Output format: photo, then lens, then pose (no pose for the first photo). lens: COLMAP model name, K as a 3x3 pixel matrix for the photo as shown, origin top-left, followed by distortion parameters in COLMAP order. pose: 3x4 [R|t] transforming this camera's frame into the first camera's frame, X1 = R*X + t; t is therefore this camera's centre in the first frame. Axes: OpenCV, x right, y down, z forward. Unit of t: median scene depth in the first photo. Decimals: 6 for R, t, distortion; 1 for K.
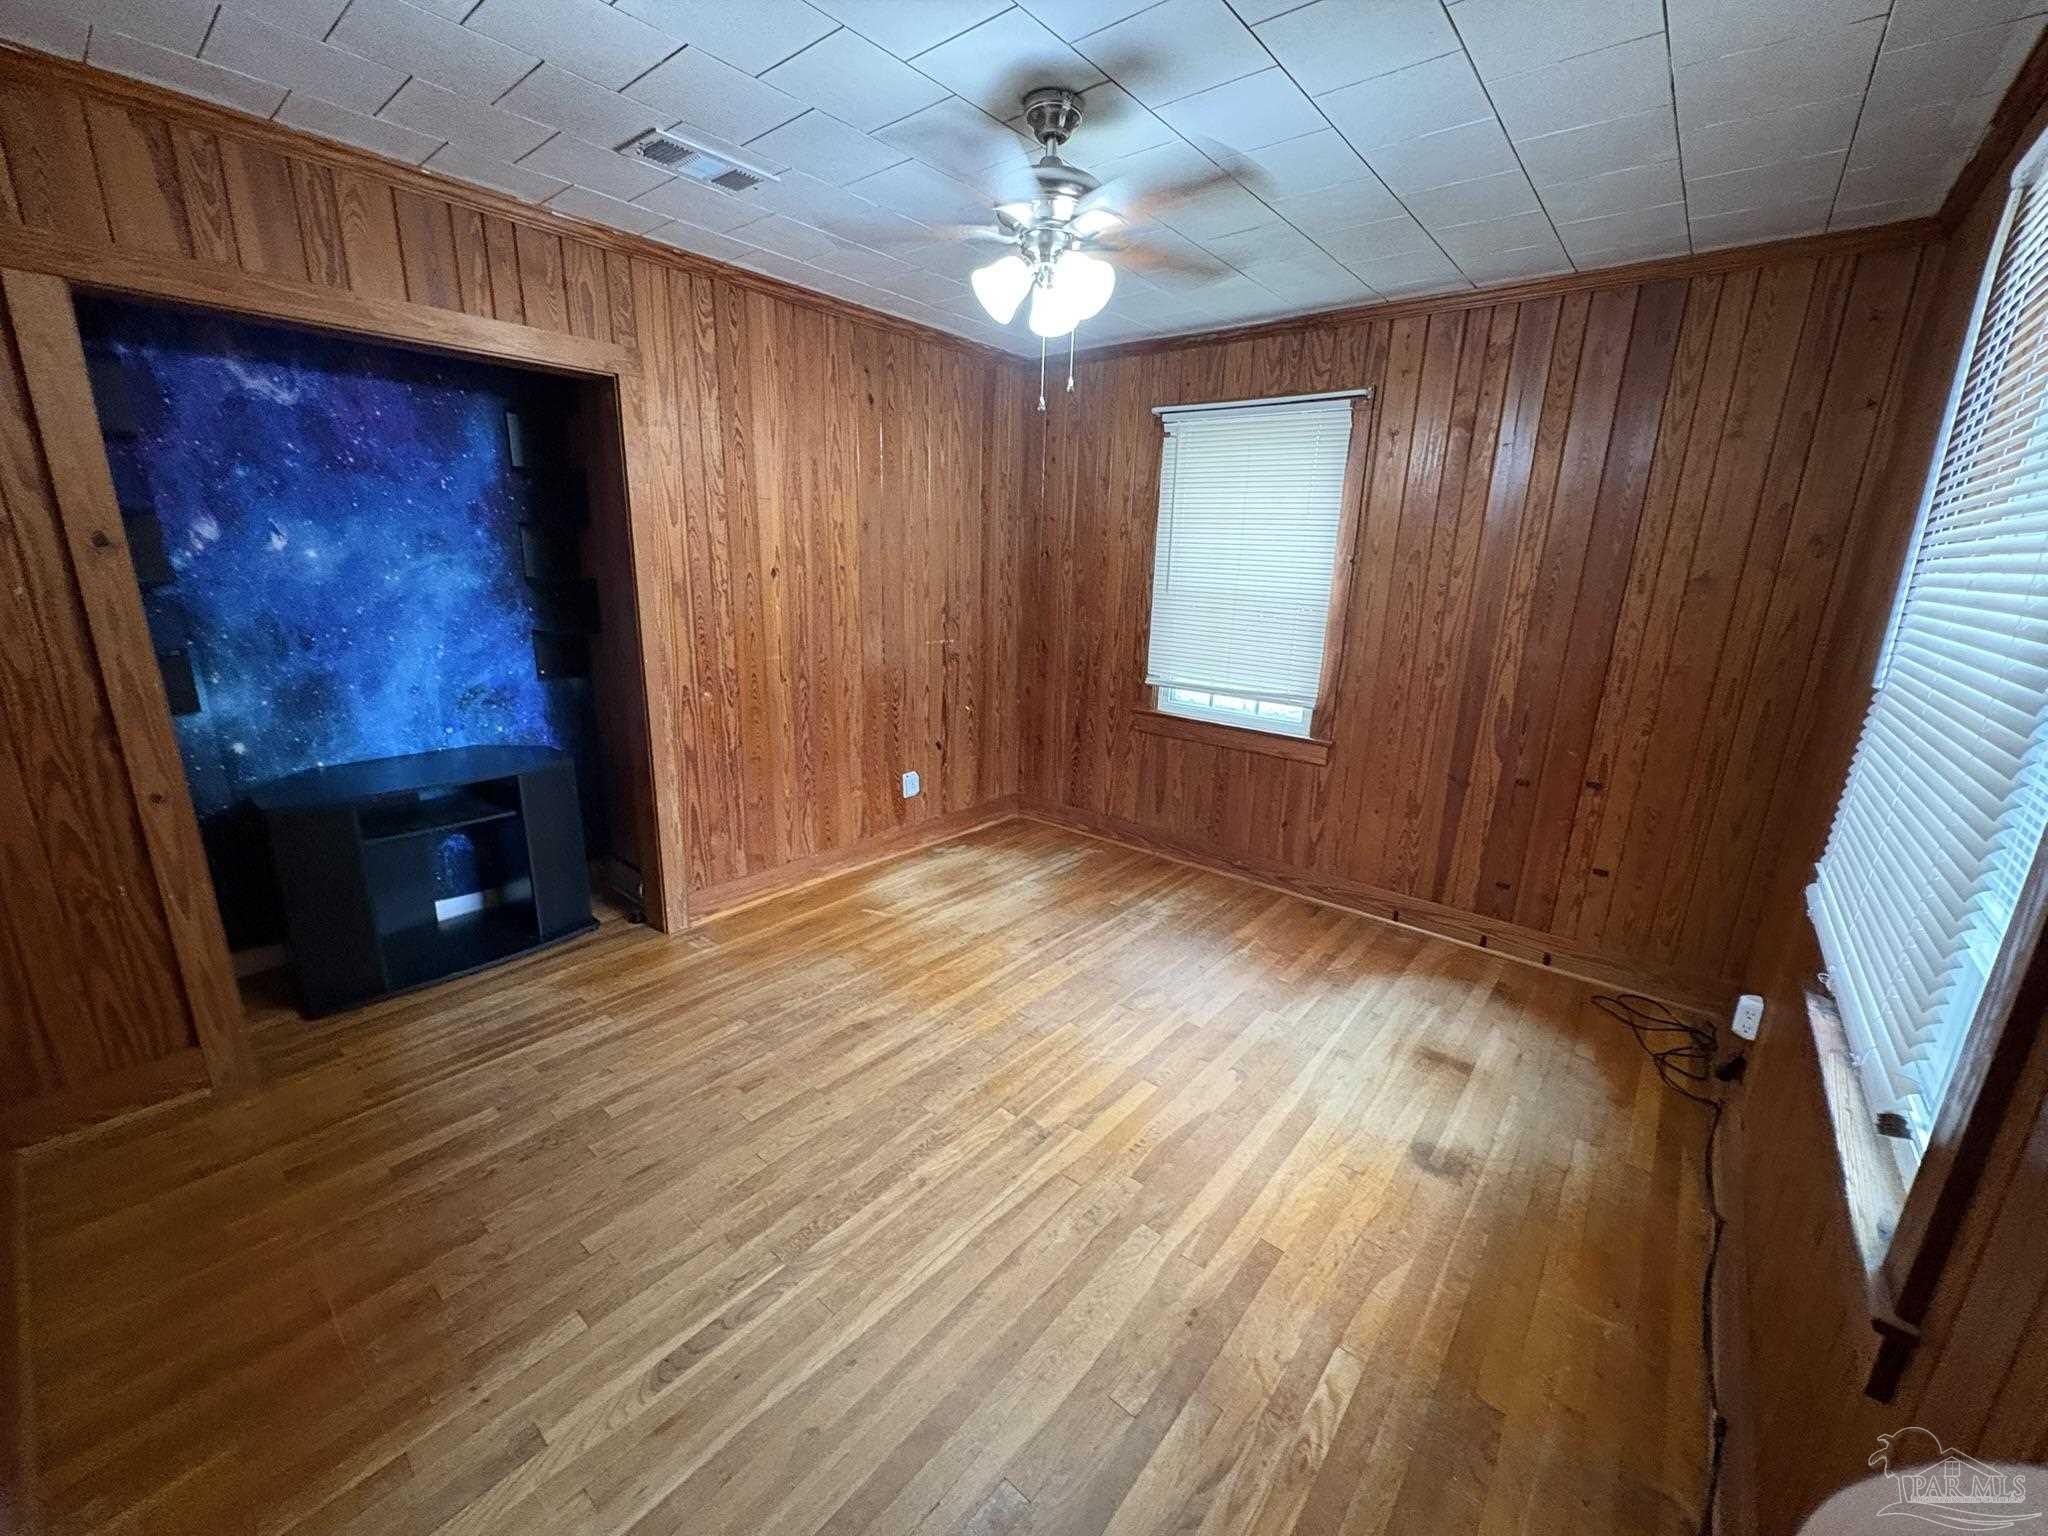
lens RADIAL K [[817.7, 0, 1024.0], [0, 817.7, 768.0], [0, 0, 1]] dist [0.001454, 0.000244]
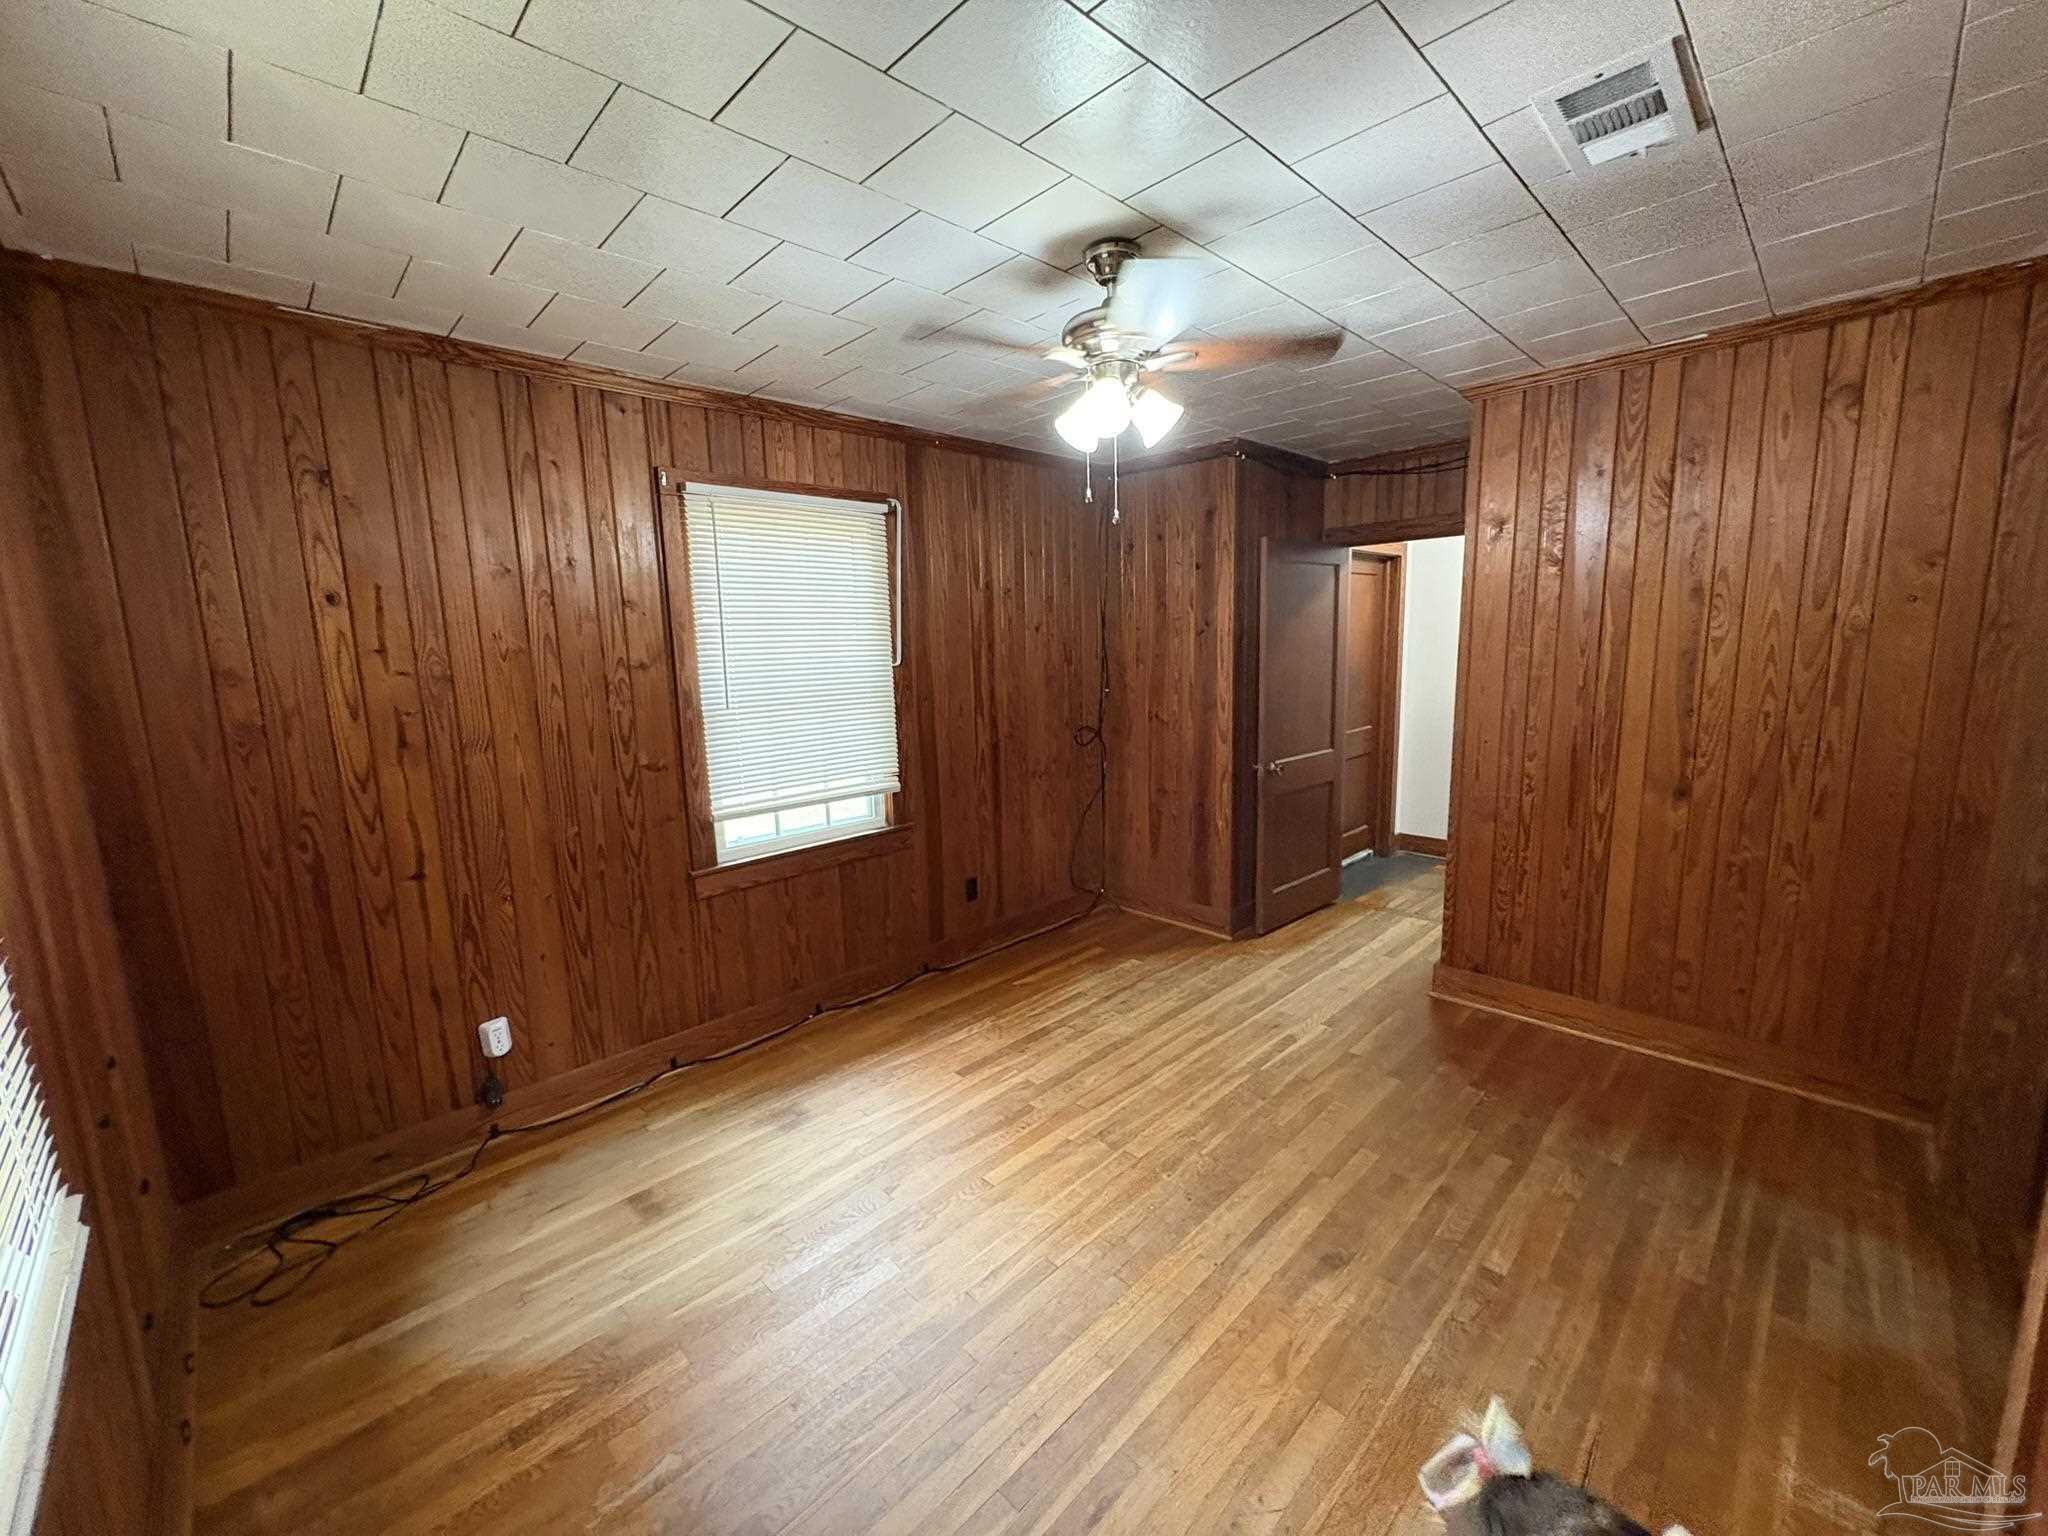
lens RADIAL K [[817.7, 0, 1024.0], [0, 817.7, 768.0], [0, 0, 1]] dist [0.001454, 0.000244]
pose [[-0.995086, -0.018811, 0.097209, 0.025791], [0.022627, 0.912599, 0.408228, -0.458758], [-0.096392, 0.408422, -0.907689, 1.654236]]
